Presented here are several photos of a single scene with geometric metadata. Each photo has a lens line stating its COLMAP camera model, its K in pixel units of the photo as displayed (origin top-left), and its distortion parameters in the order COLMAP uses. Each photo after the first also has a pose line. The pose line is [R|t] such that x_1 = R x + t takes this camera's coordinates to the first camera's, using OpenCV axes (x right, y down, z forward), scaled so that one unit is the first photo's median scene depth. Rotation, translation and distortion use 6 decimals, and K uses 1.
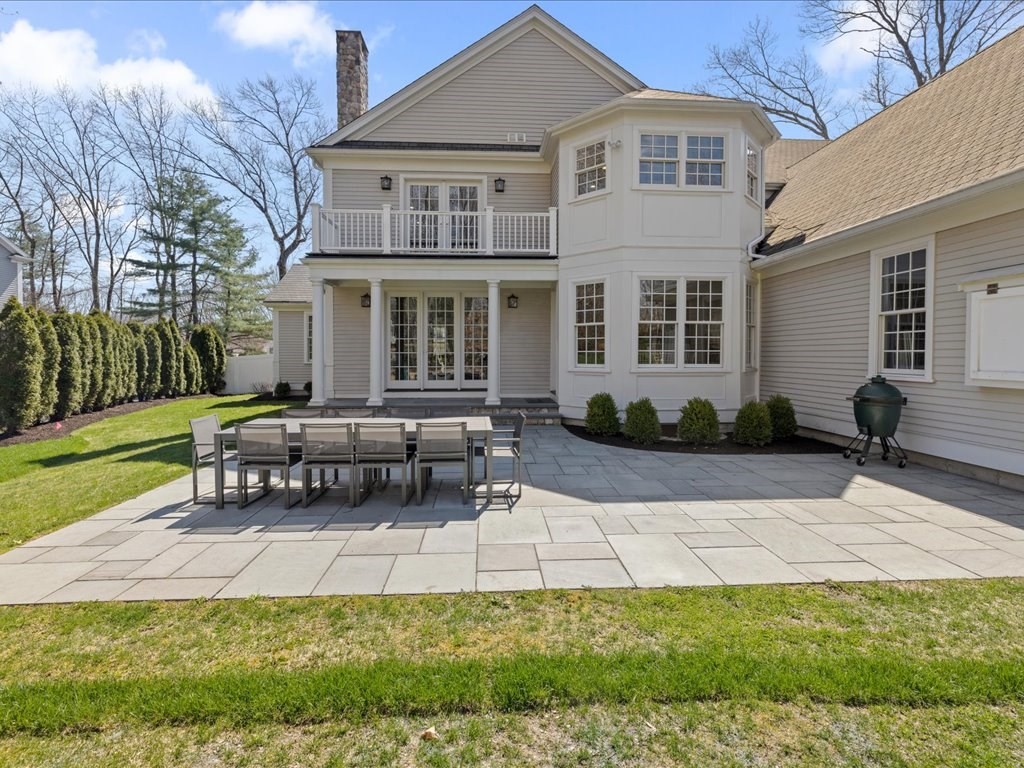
lens RADIAL K [[487.8, 0, 511.6], [0, 487.8, 362.5], [0, 0, 1]] dist [-0.000002, -0.000227]
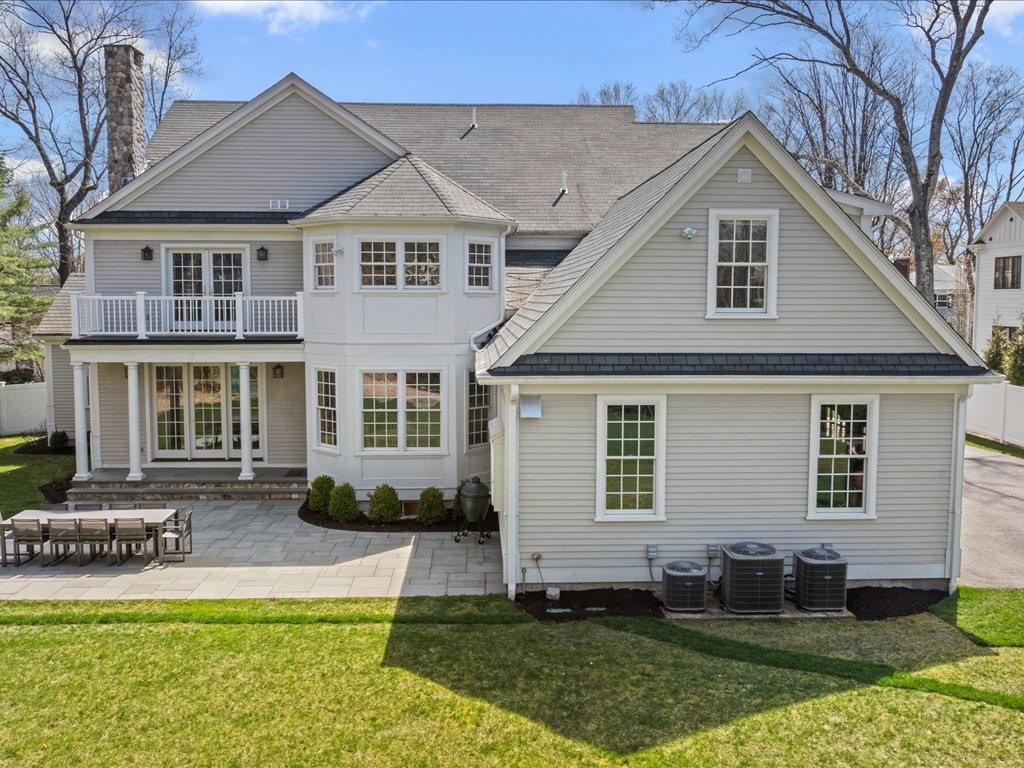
lens RADIAL K [[952.4, 0, 512.8], [0, 952.4, 384.1], [0, 0, 1]] dist [0.001450, -0.070663]
pose [[0.999883, 0.003305, -0.014947, 0.573575], [-0.002251, 0.997543, 0.070017, -0.267004], [0.015142, -0.069975, 0.997434, -1.040266]]
